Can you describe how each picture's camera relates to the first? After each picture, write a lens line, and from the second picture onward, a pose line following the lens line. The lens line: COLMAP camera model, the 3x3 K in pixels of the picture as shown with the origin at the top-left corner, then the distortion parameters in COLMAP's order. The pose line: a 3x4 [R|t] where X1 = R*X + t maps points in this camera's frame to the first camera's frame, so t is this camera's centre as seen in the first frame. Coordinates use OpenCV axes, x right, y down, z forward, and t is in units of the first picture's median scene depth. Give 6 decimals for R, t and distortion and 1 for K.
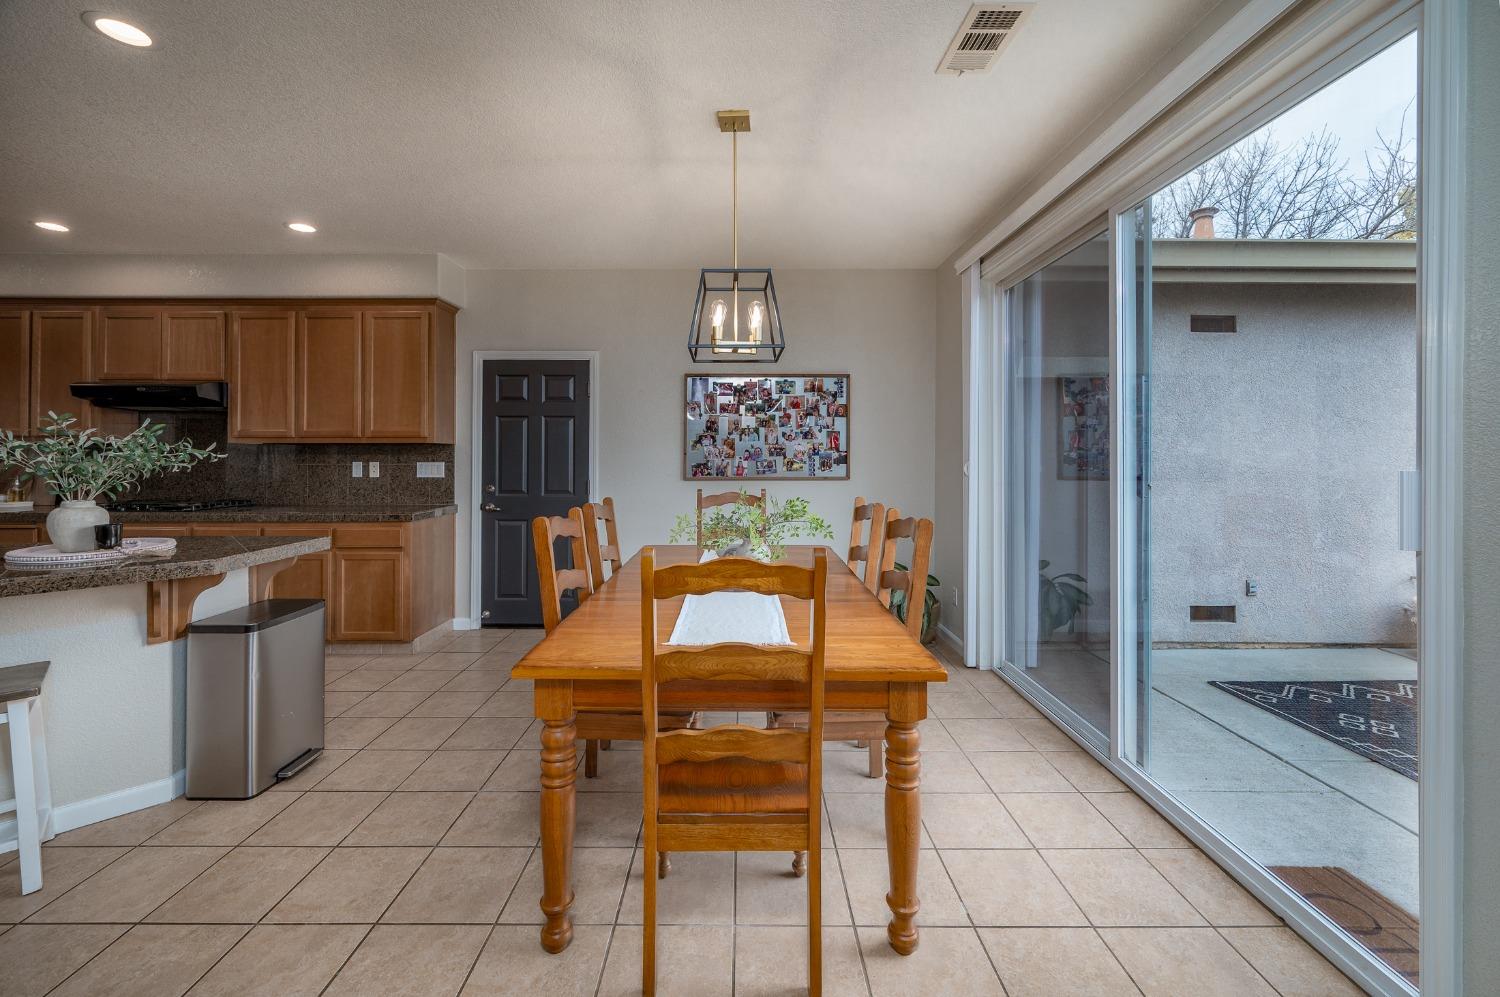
lens RADIAL K [[607.2, 0, 741.9], [0, 607.2, 451.1], [0, 0, 1]] dist [-0.000972, -0.000215]
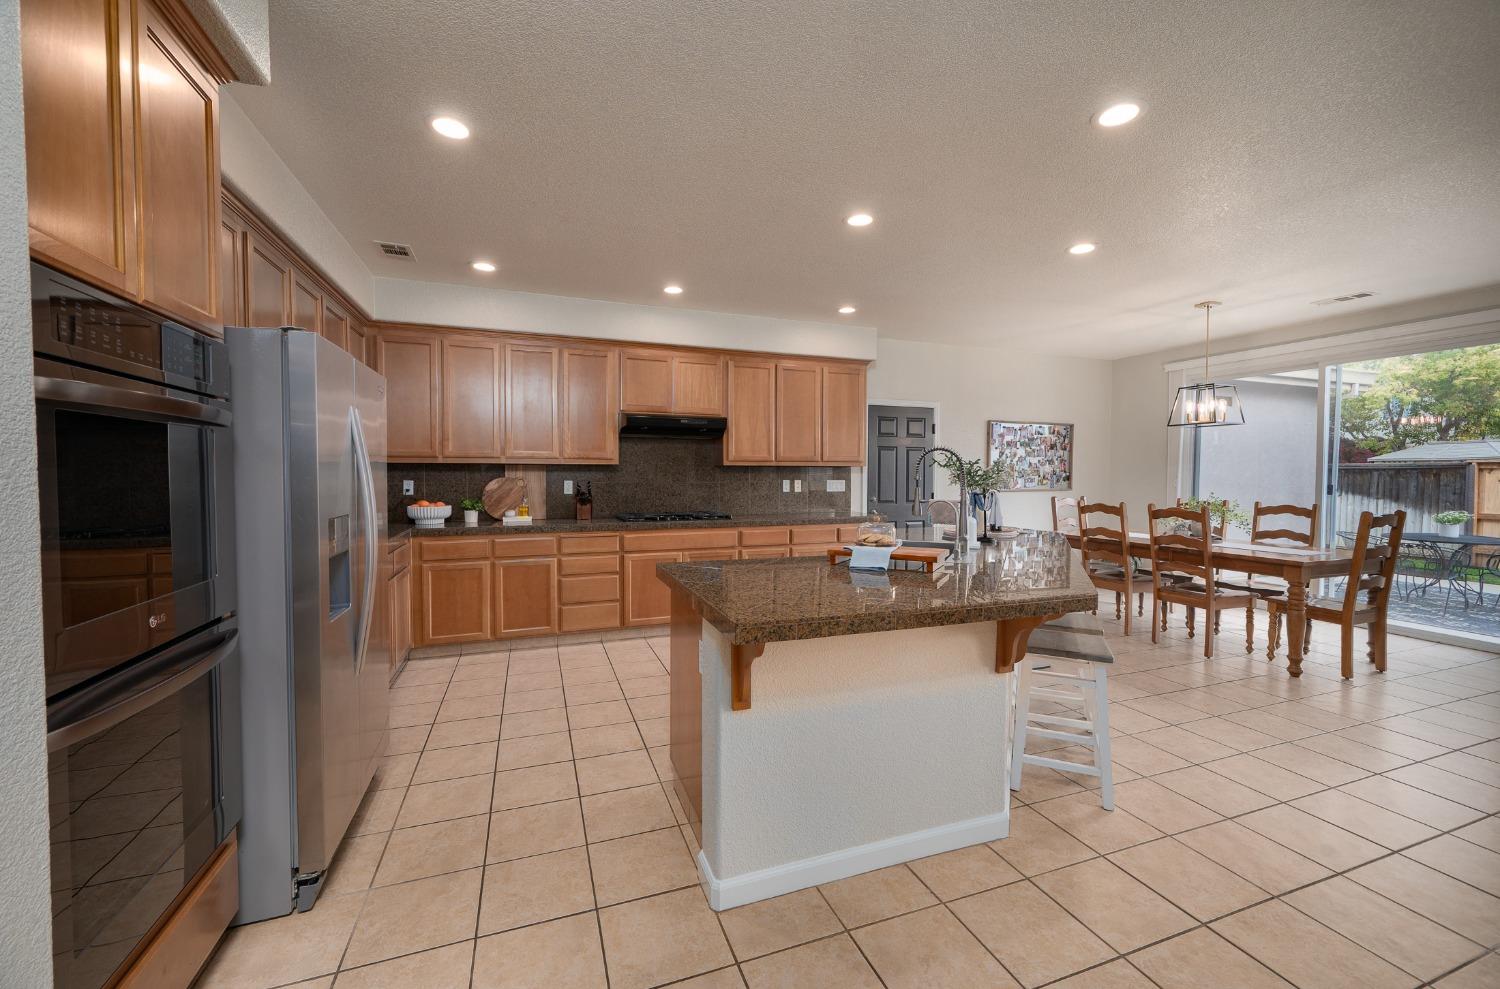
lens RADIAL K [[598.0, 0, 747.3], [0, 598.0, 492.3], [0, 0, 1]] dist [-0.002209, -0.000674]
pose [[0.938468, -0.010434, 0.345209, -1.153755], [-0.001912, 0.999371, 0.035404, -0.001227], [-0.345361, -0.033886, 0.937858, -0.172010]]
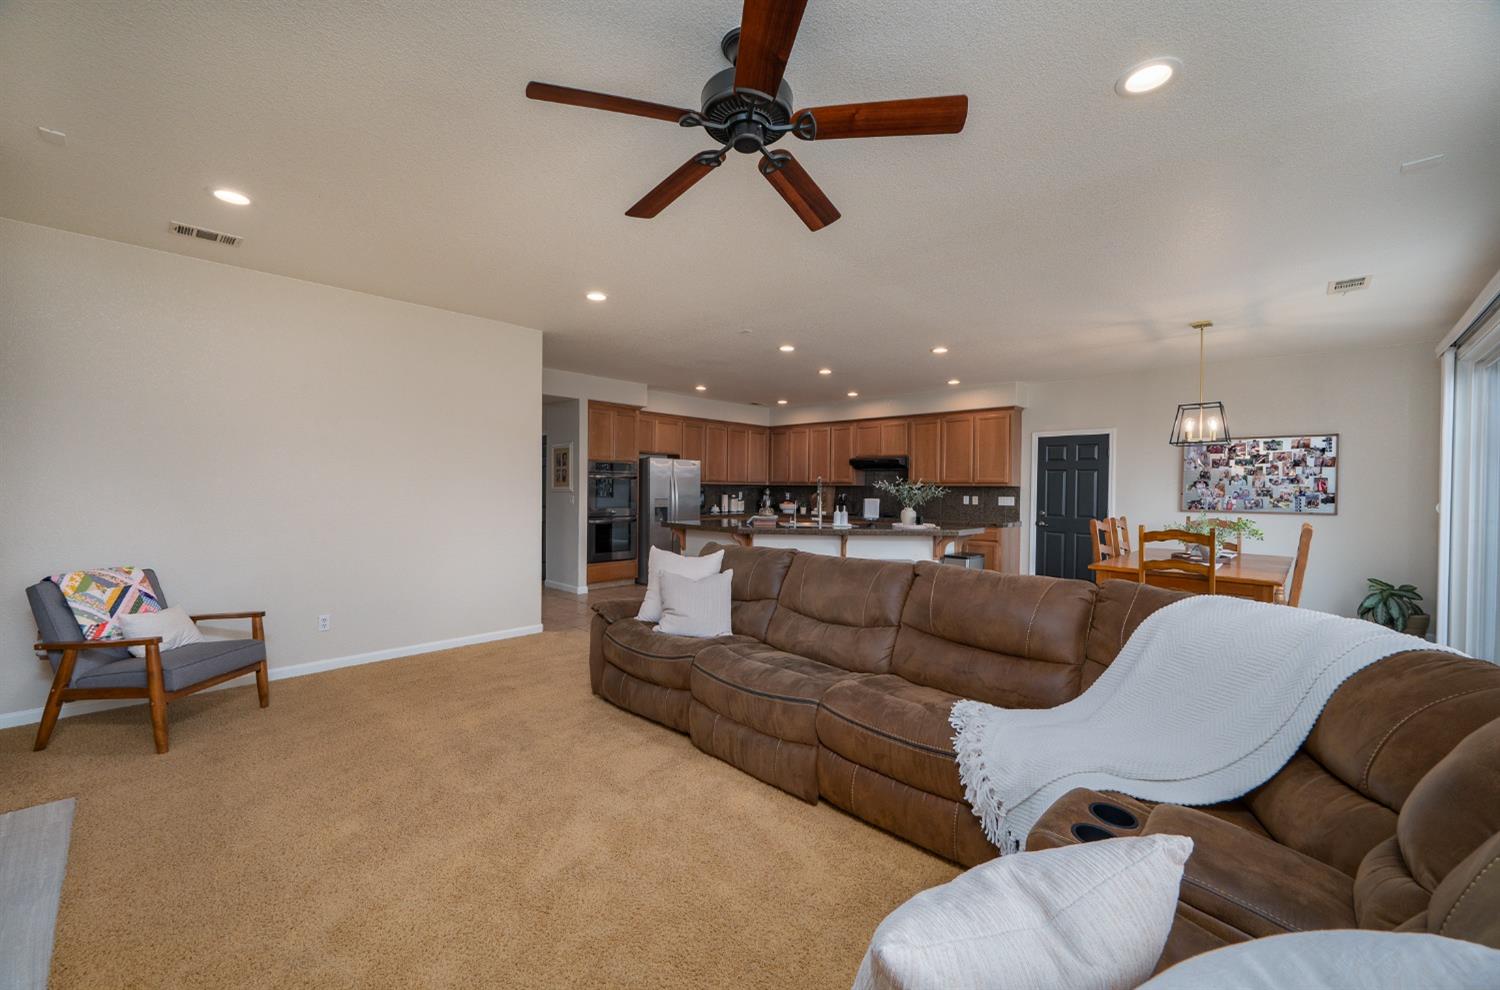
lens RADIAL K [[598.0, 0, 747.3], [0, 598.0, 492.8], [0, 0, 1]] dist [-0.002209, -0.000674]
pose [[0.720156, 0.011394, -0.693719, 0.152882], [-0.006270, 0.999931, 0.009914, -0.005785], [0.693784, -0.002790, 0.720177, -0.781220]]
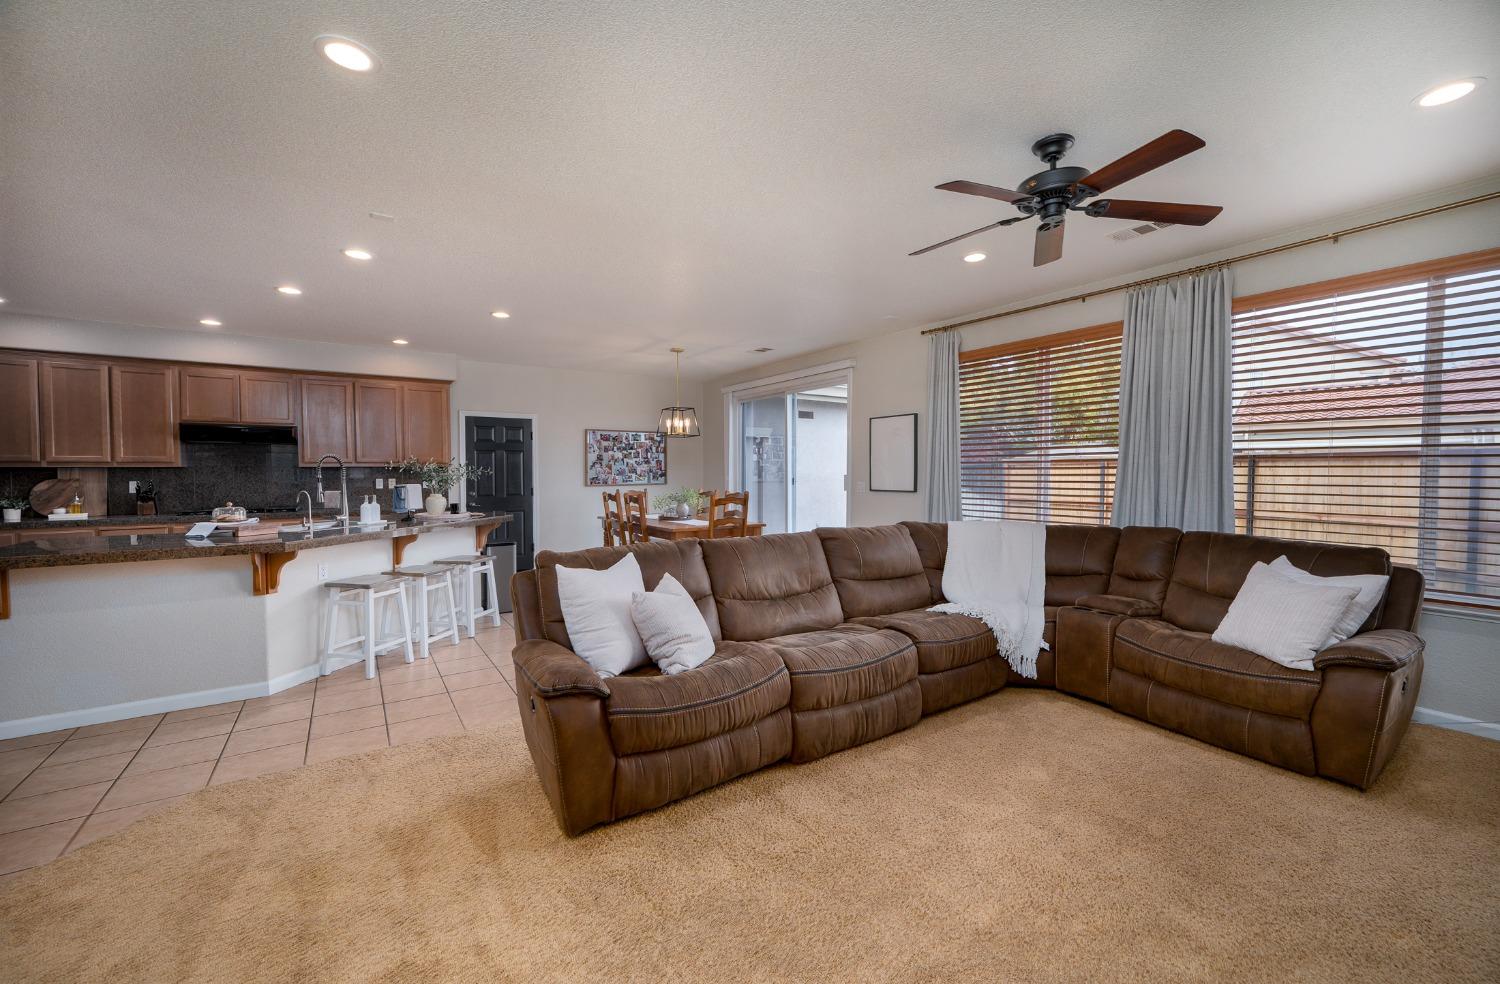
lens RADIAL K [[598.0, 0, 747.3], [0, 598.0, 489.8], [0, 0, 1]] dist [-0.002209, -0.000674]
pose [[0.825937, -0.022840, 0.563299, -0.717824], [0.004167, 0.999399, 0.034412, -0.002625], [-0.563747, -0.026075, 0.825536, -0.786524]]
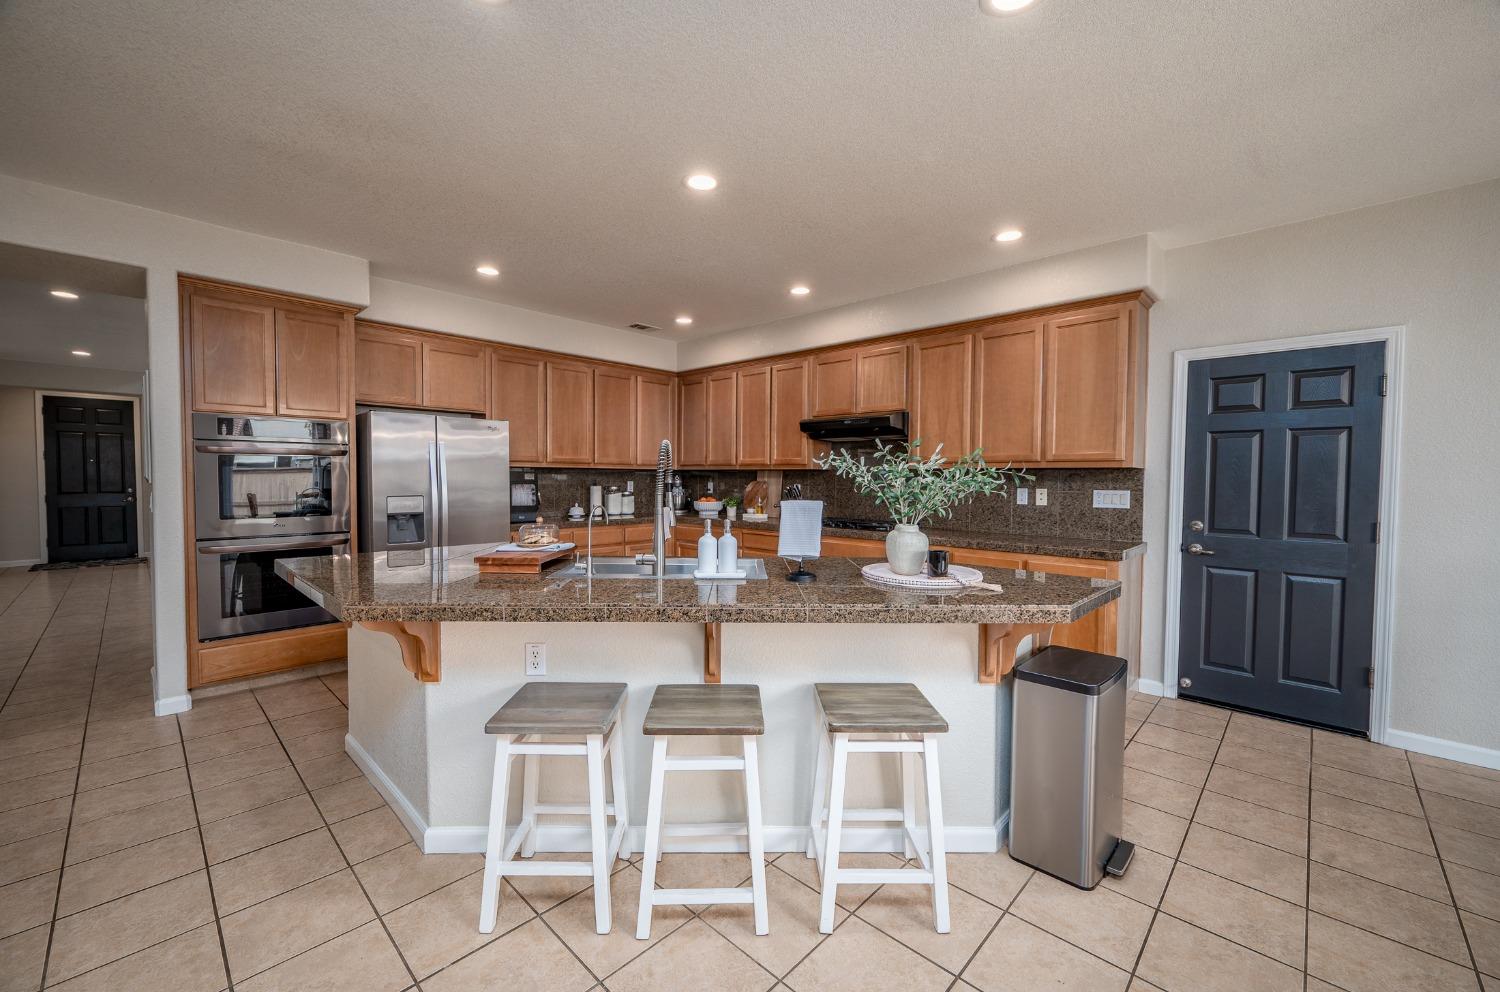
lens RADIAL K [[598.2, 0, 750.0], [0, 598.2, 496.0], [0, 0, 1]] dist [-0.001776, -0.000112]
pose [[0.721945, 0.026160, -0.691455, -0.299192], [-0.003144, 0.999399, 0.034528, -0.000732], [0.691943, -0.022754, 0.721594, 0.044124]]
